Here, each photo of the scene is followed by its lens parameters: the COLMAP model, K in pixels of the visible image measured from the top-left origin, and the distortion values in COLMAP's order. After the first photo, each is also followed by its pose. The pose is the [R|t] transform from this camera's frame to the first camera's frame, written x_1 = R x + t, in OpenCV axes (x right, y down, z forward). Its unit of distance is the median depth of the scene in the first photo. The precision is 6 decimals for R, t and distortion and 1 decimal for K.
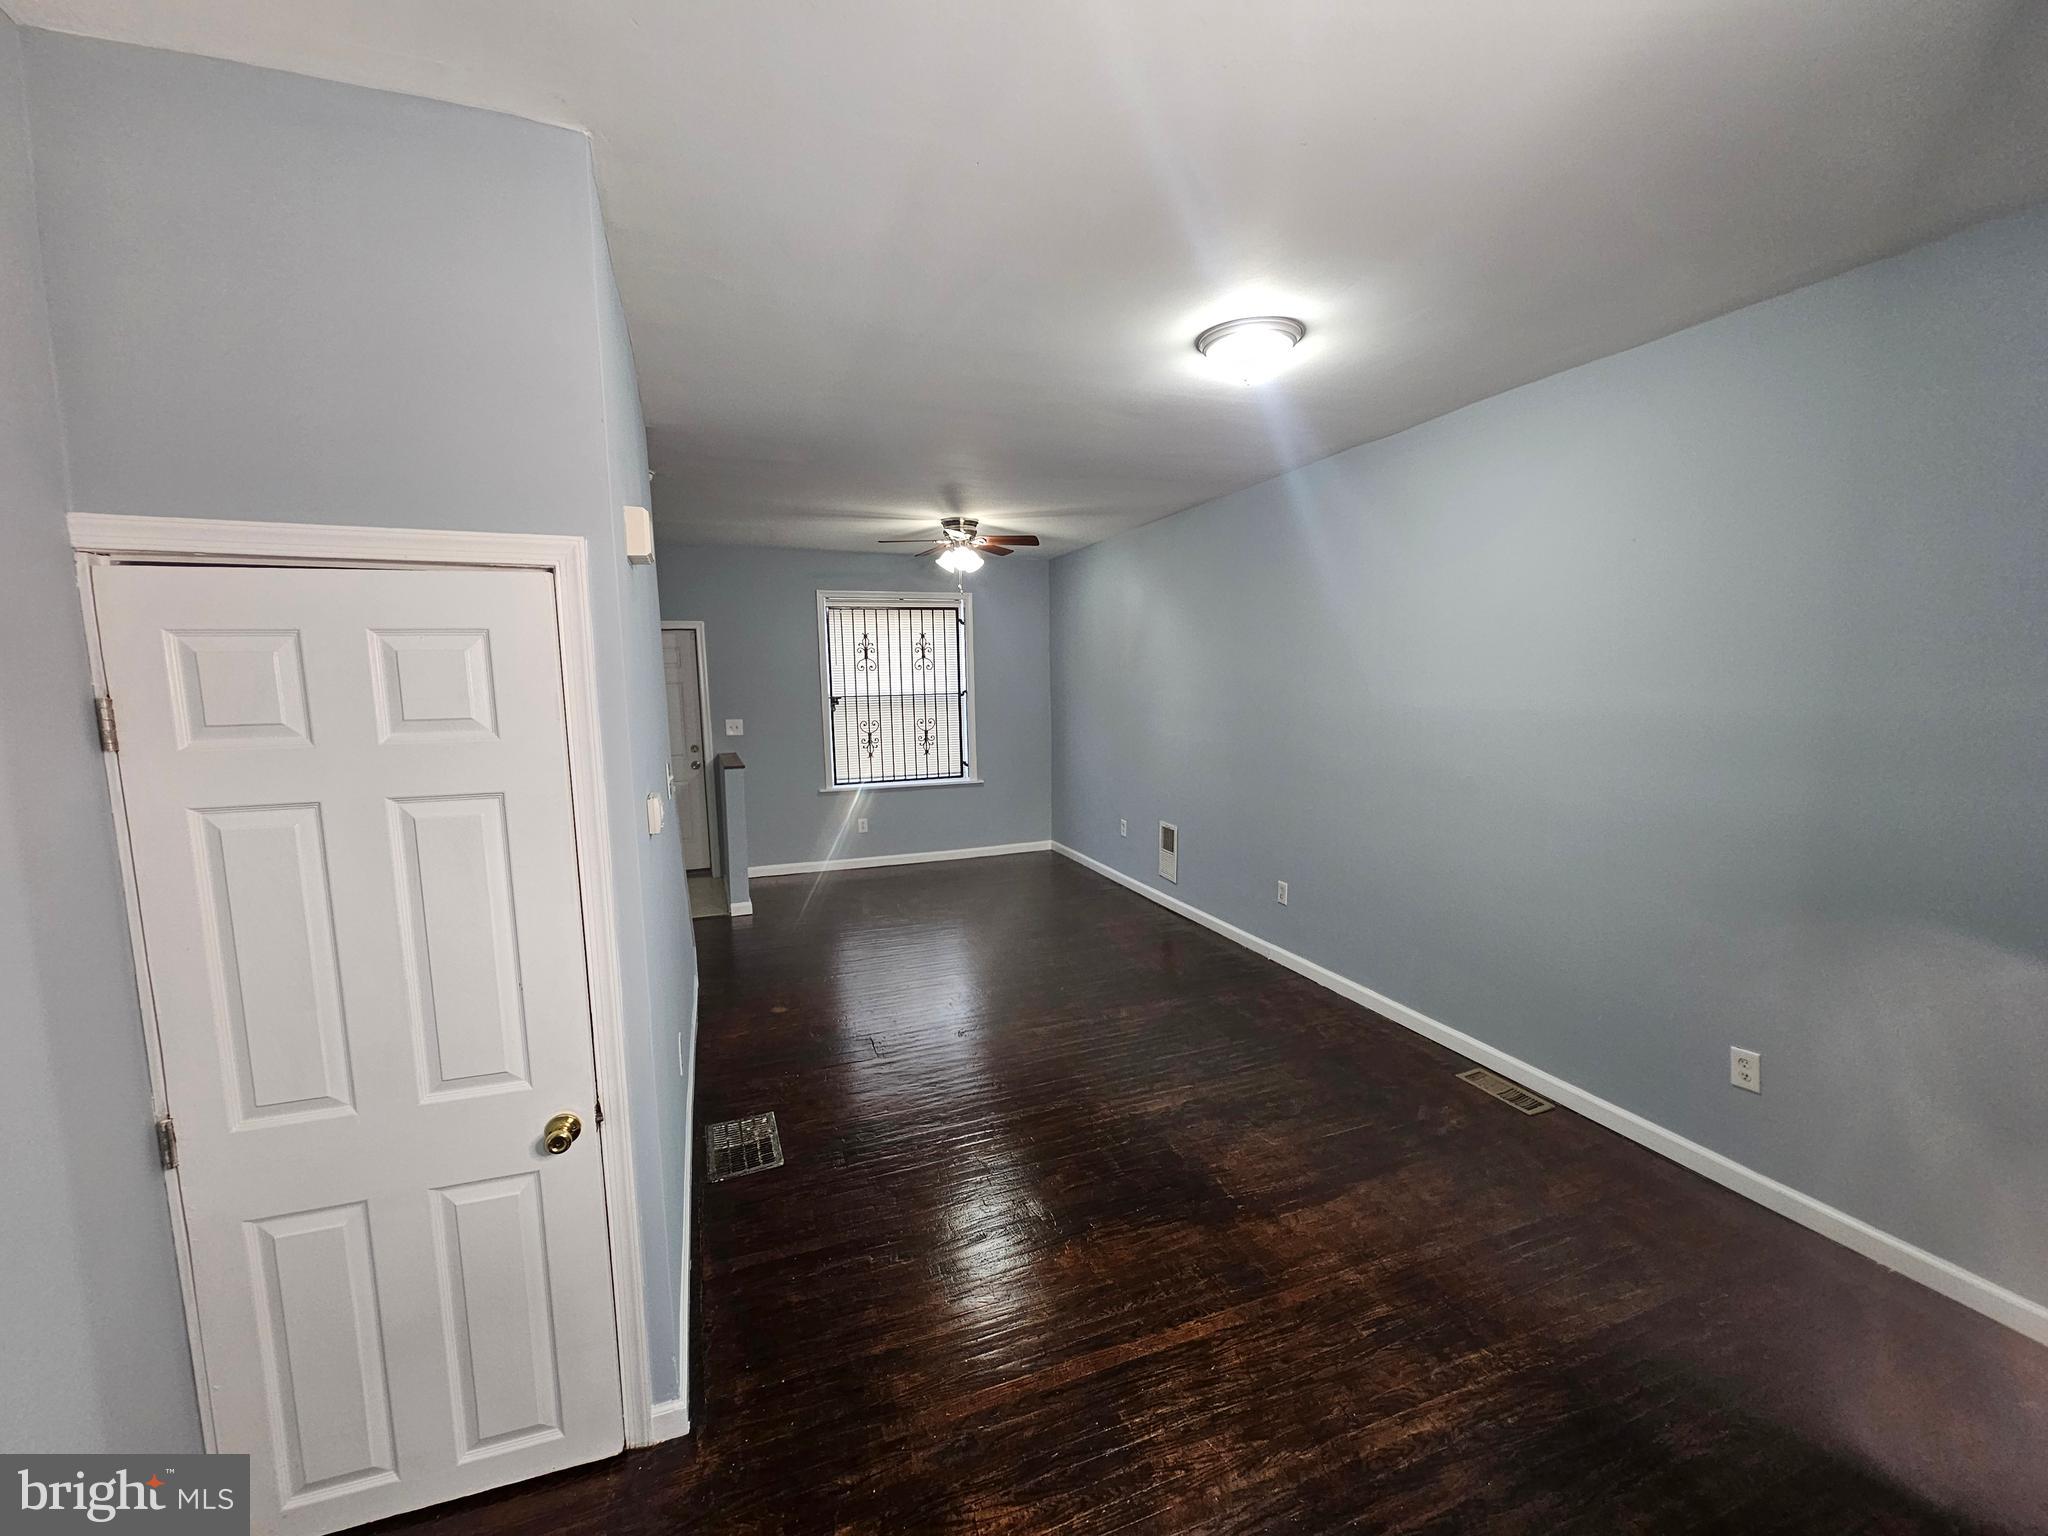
lens RADIAL K [[833.1, 0, 1029.8], [0, 833.1, 766.2], [0, 0, 1]] dist [-0.000132, 0.000440]
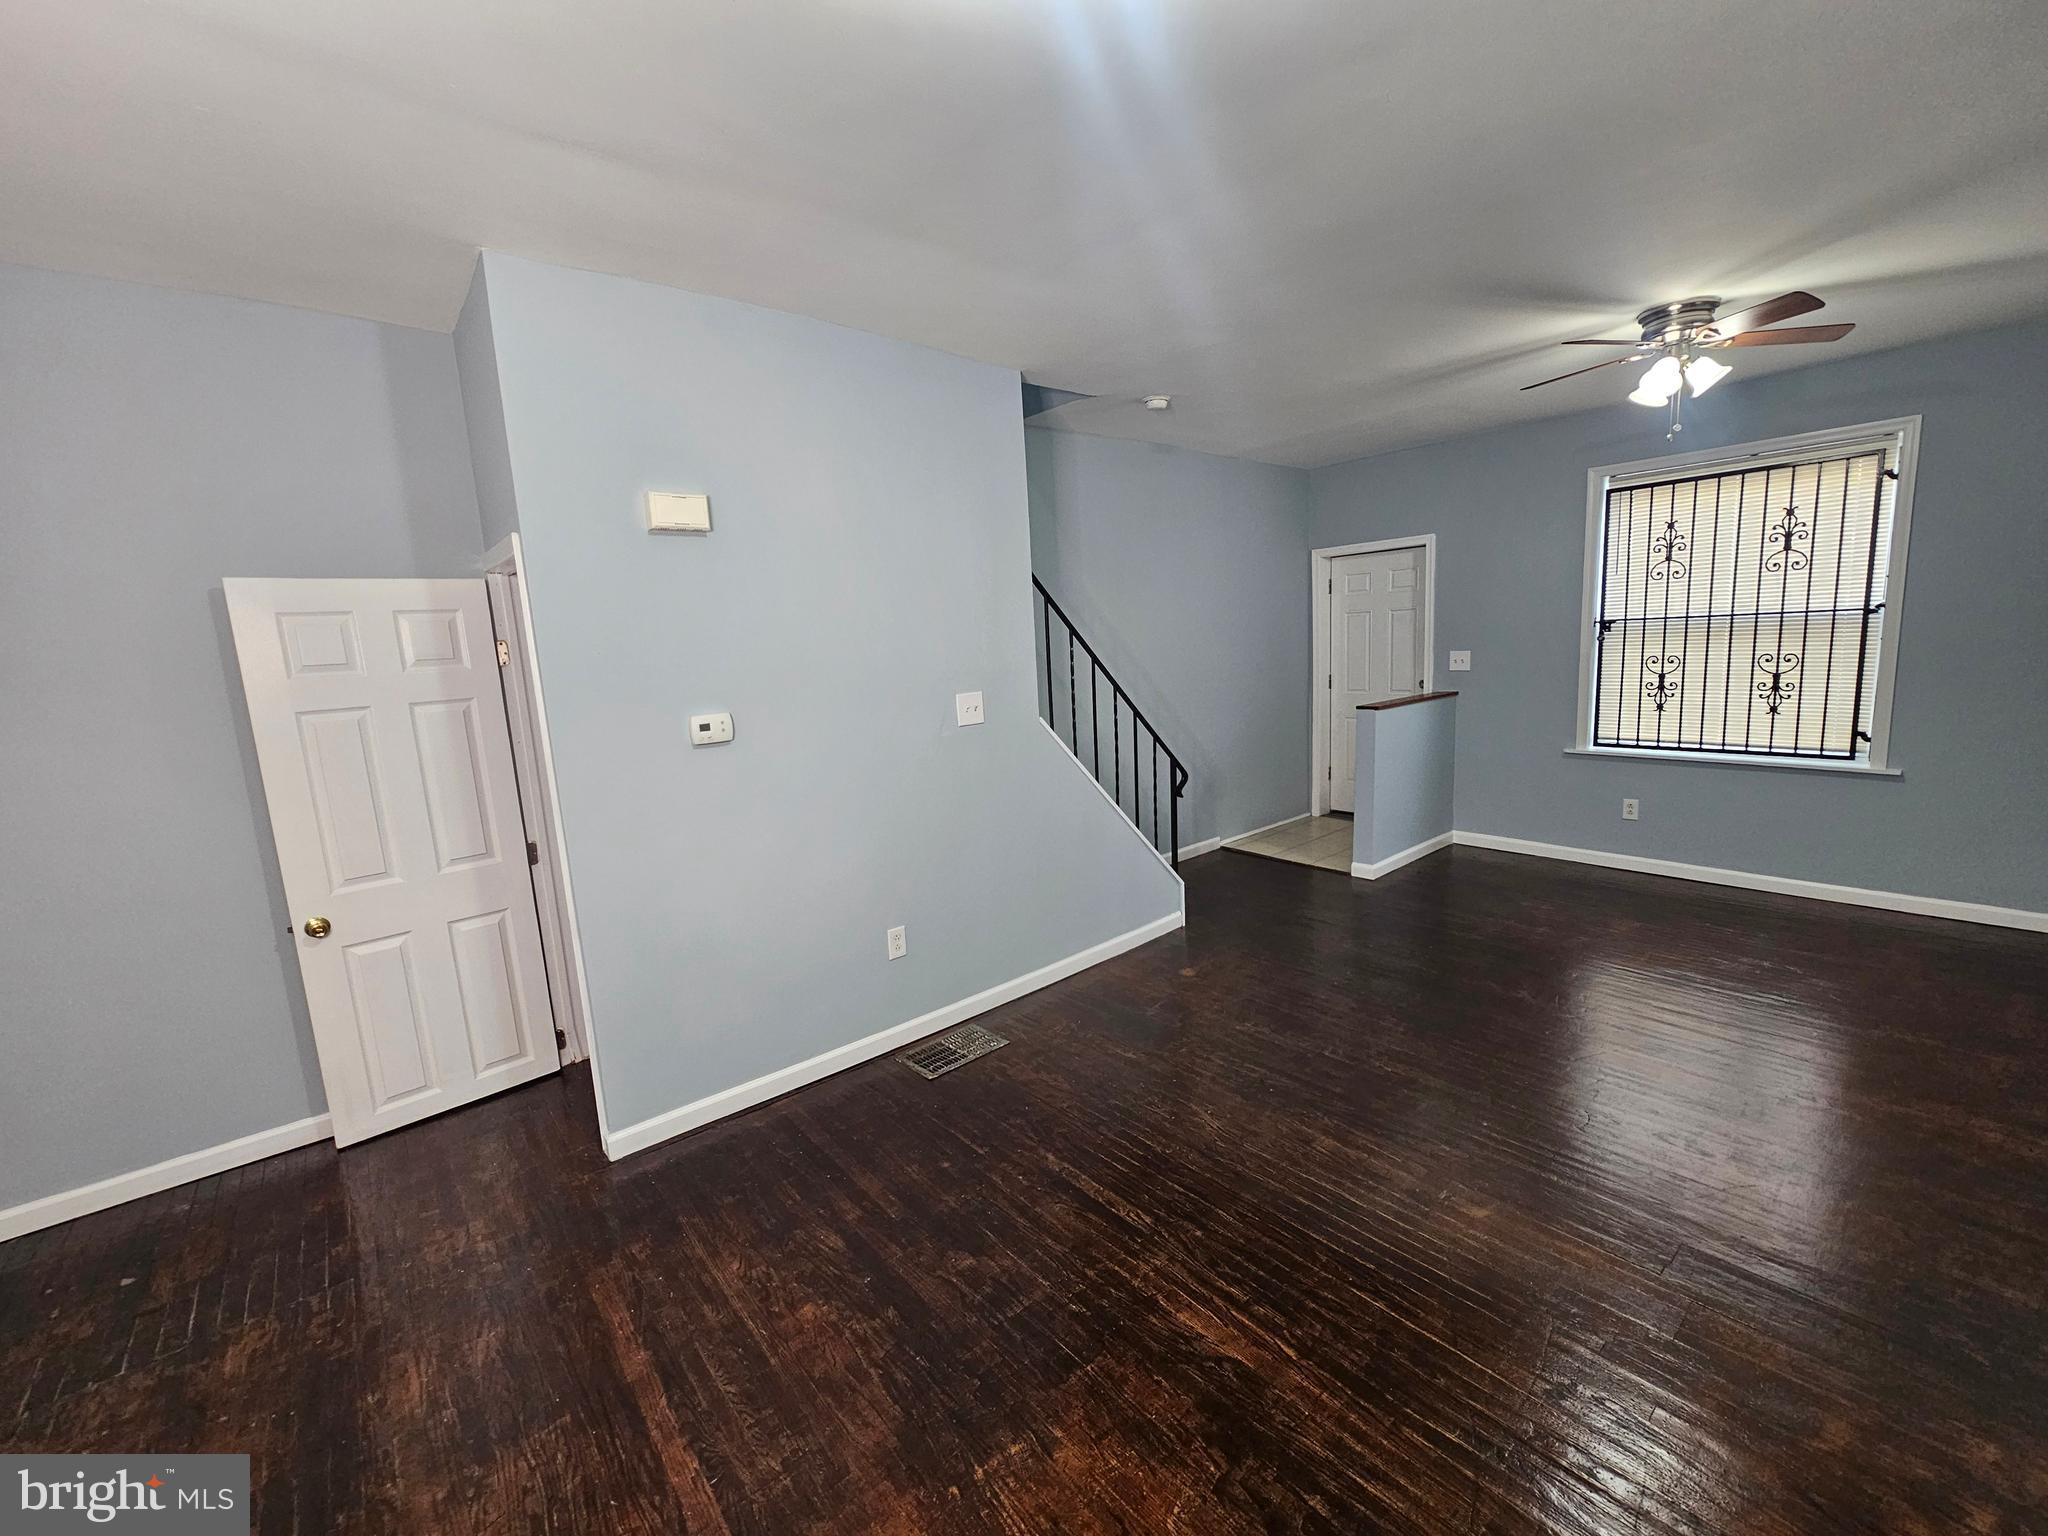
lens RADIAL K [[833.1, 0, 1032.5], [0, 833.1, 770.2], [0, 0, 1]] dist [-0.000132, 0.000440]
pose [[0.334025, 0.150024, -0.930548, 0.272505], [-0.058692, 0.988647, 0.138323, -0.026772], [0.940735, 0.008412, 0.339038, 0.304783]]
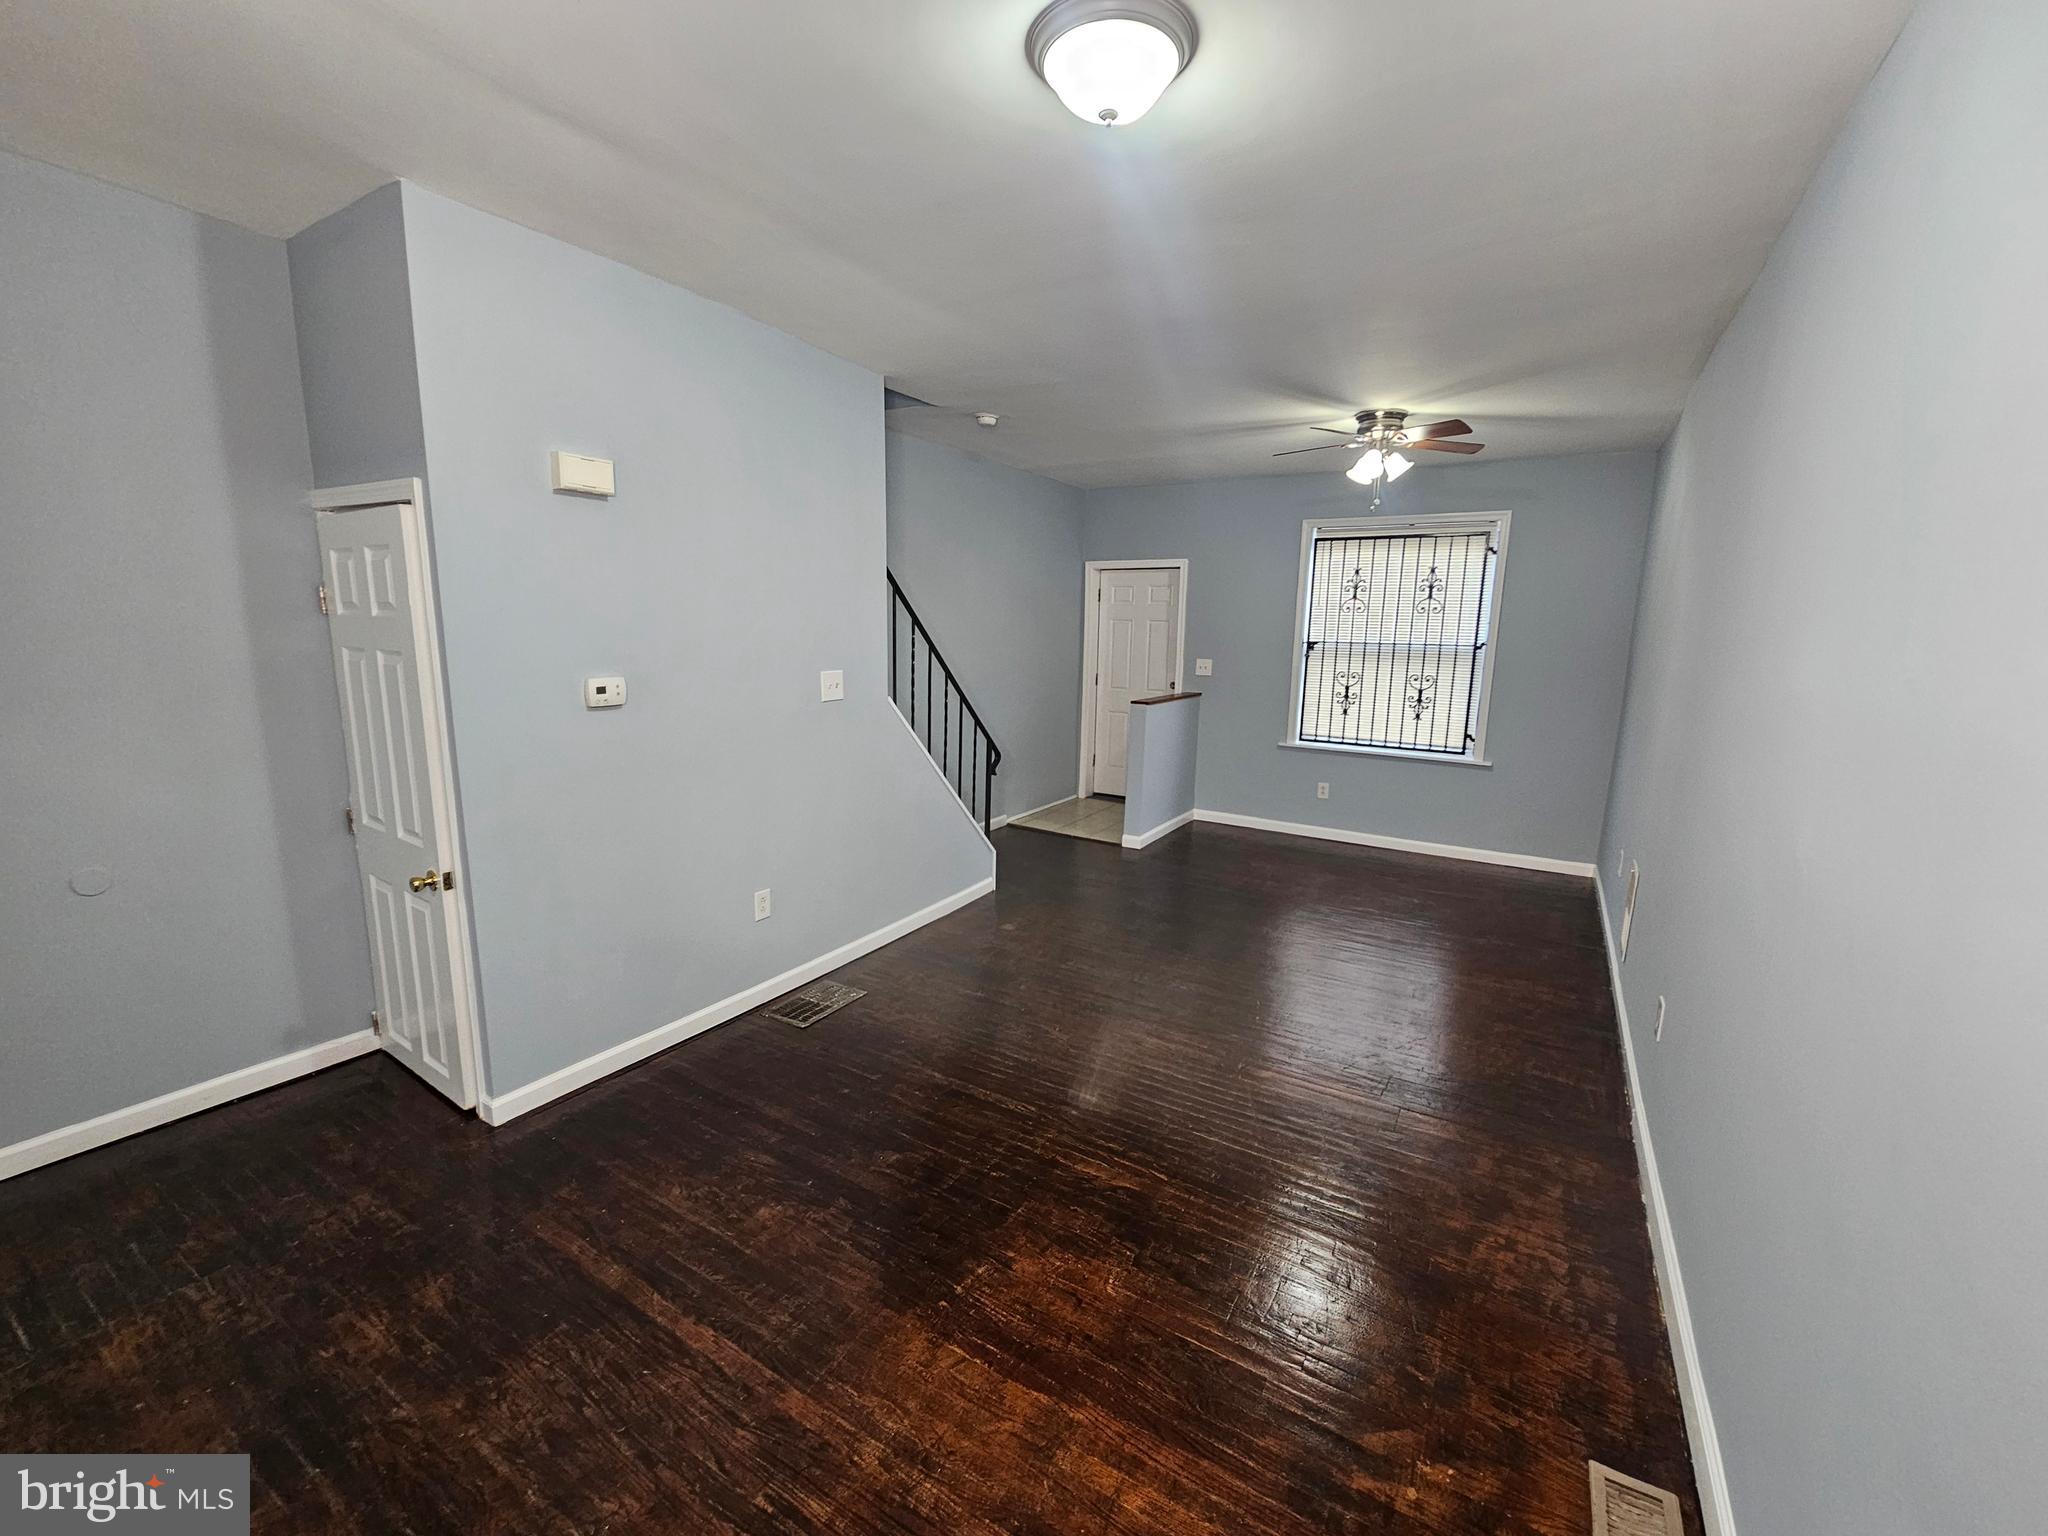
lens RADIAL K [[833.1, 0, 1030.8], [0, 833.1, 778.2], [0, 0, 1]] dist [-0.000132, 0.000440]
pose [[0.612653, 0.175250, -0.770678, 0.289759], [-0.119866, 0.984430, 0.128569, -0.018091], [0.781210, 0.013610, 0.624120, 0.209779]]
